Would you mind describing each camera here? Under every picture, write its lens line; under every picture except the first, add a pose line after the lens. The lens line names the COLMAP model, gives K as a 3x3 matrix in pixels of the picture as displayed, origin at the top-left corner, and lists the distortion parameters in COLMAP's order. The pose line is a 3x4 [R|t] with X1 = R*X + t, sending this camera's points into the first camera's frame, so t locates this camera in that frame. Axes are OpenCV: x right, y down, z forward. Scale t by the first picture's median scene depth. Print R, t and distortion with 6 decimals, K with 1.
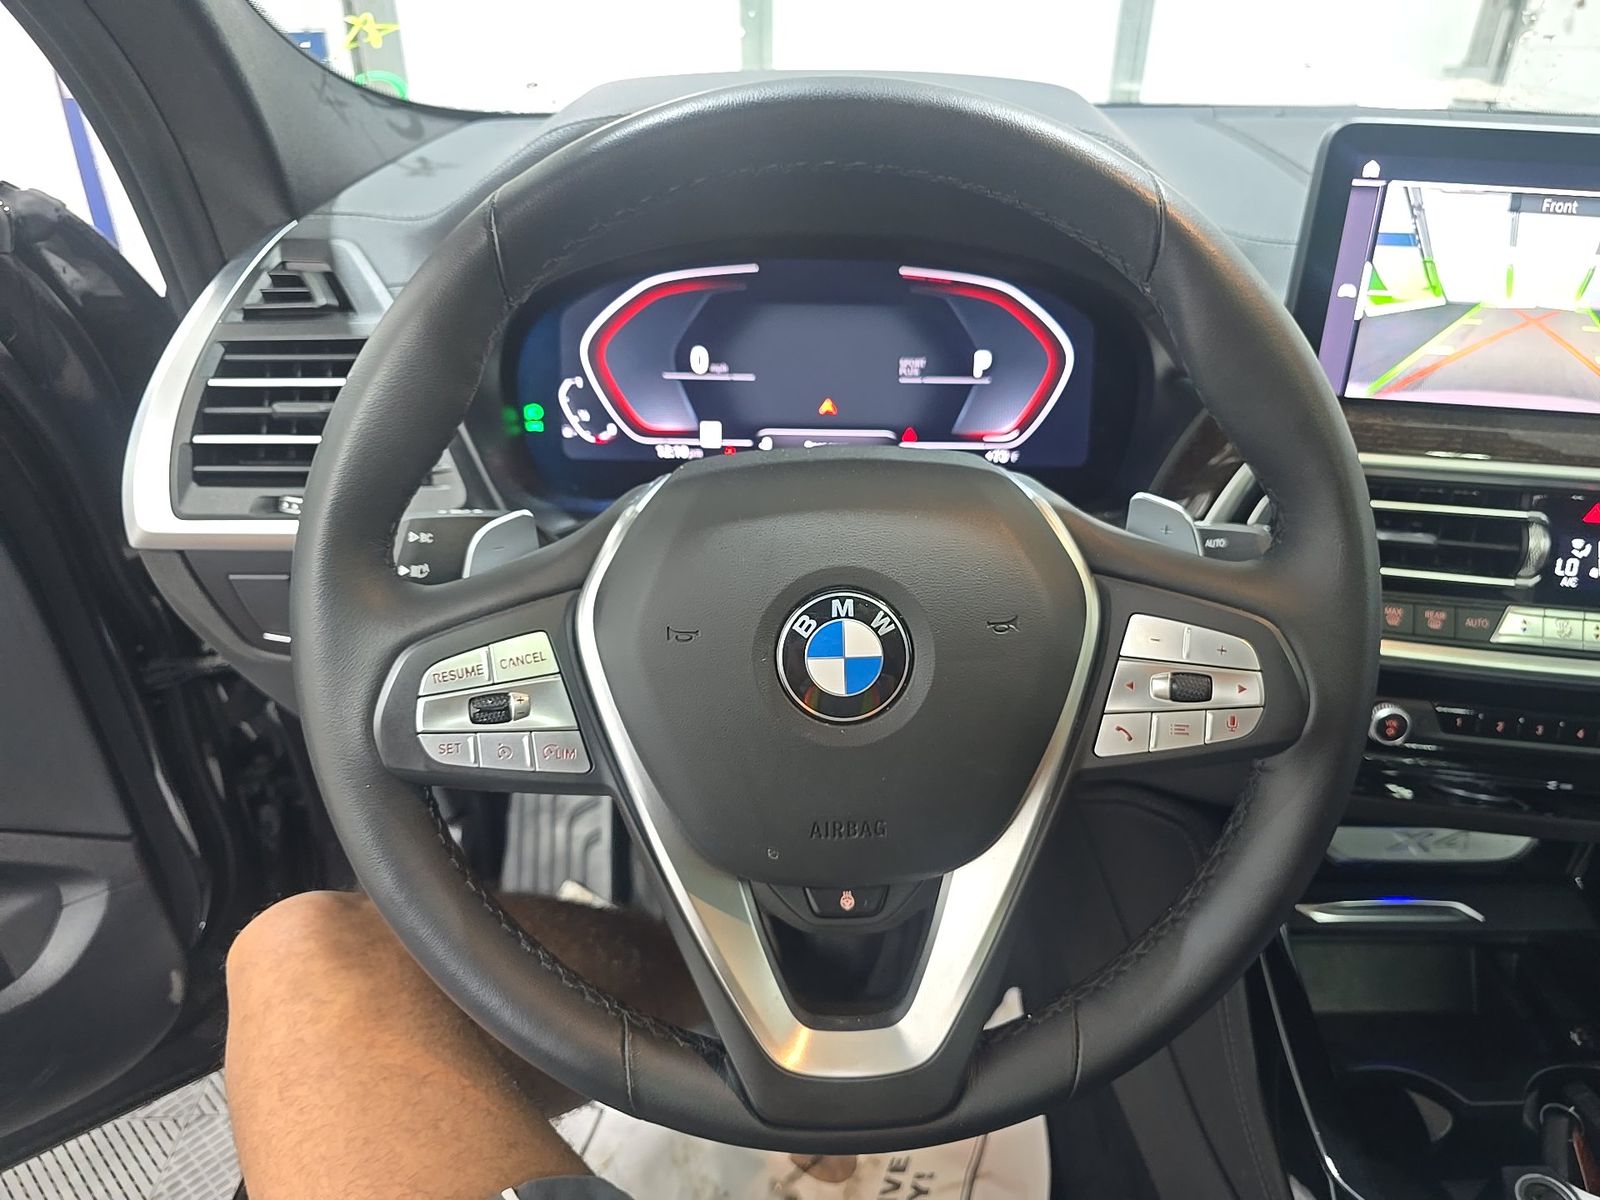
lens RADIAL K [[1050.8, 0, 808.1], [0, 1050.8, 597.8], [0, 0, 1]] dist [0.001427, -0.005918]
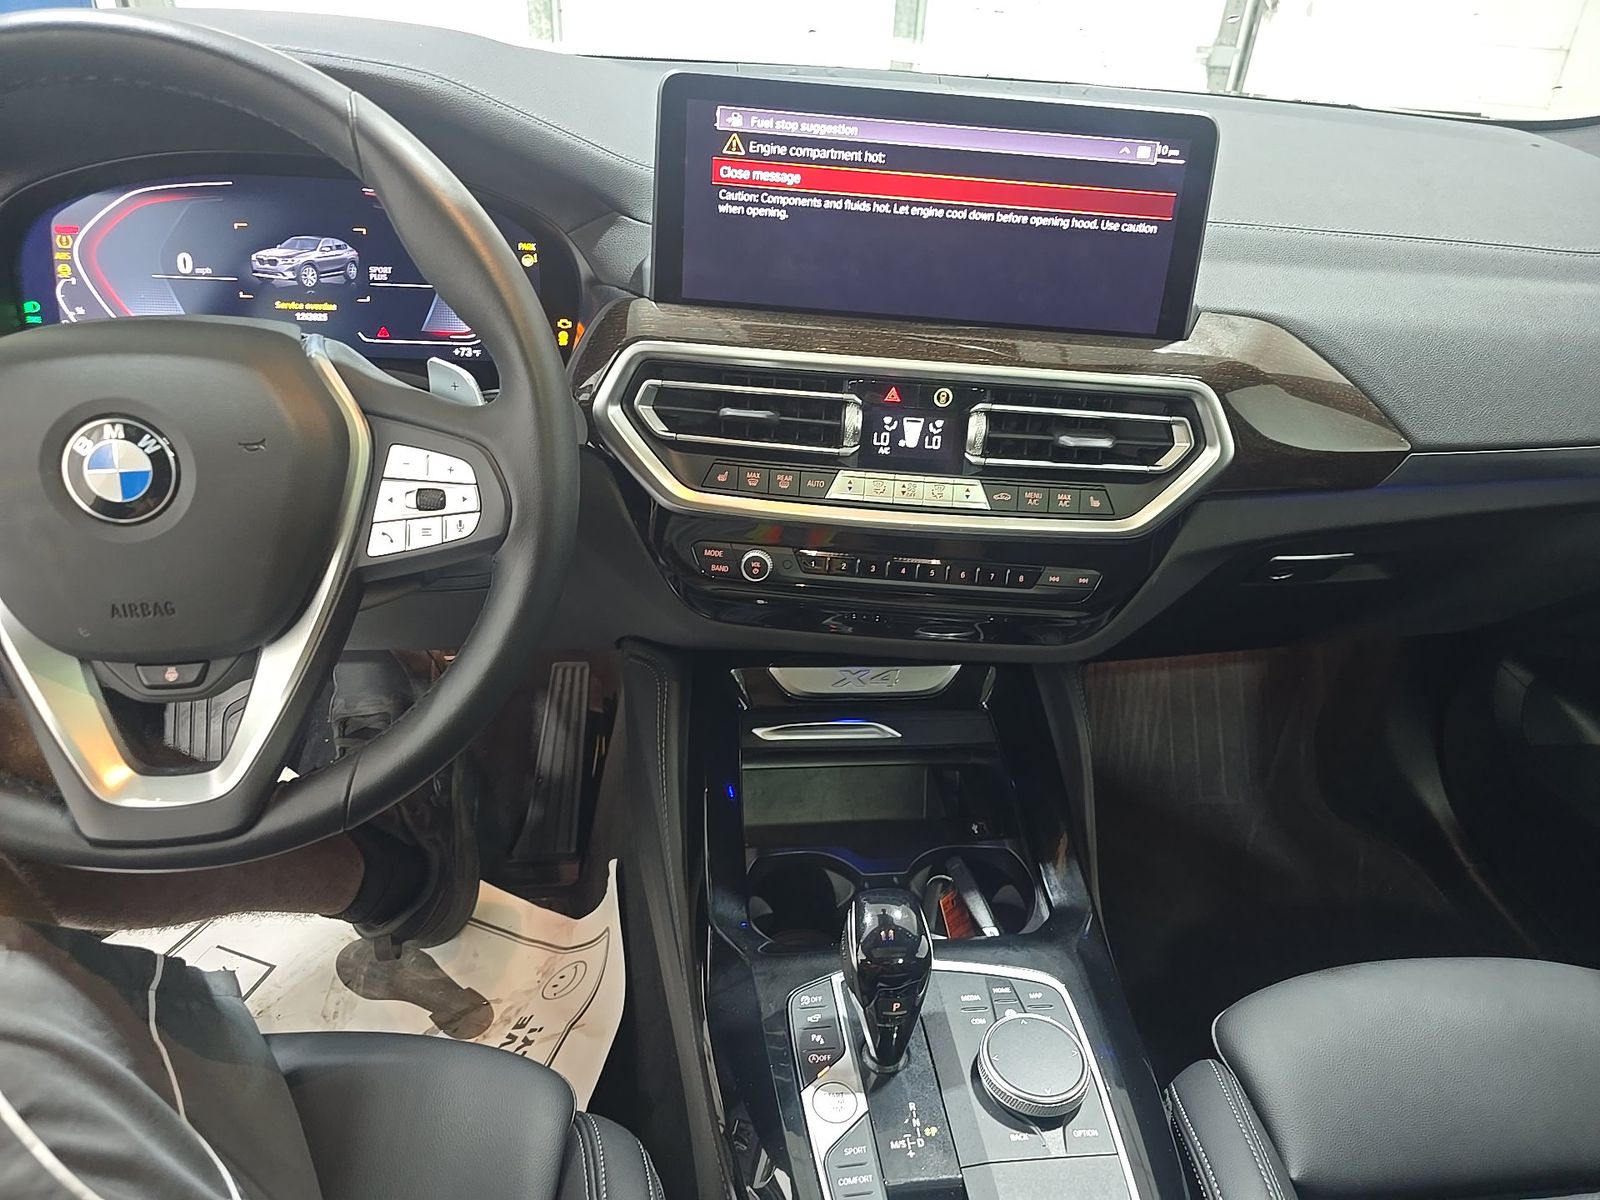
lens RADIAL K [[1016.7, 0, 800.0], [0, 1016.7, 600.0], [0, 0, 1]] dist [0.095904, -0.114319]
pose [[0.993617, -0.016997, 0.111519, 0.509993], [0.012935, 0.999230, 0.037050, 0.127142], [-0.112063, -0.035371, 0.993071, -0.246850]]
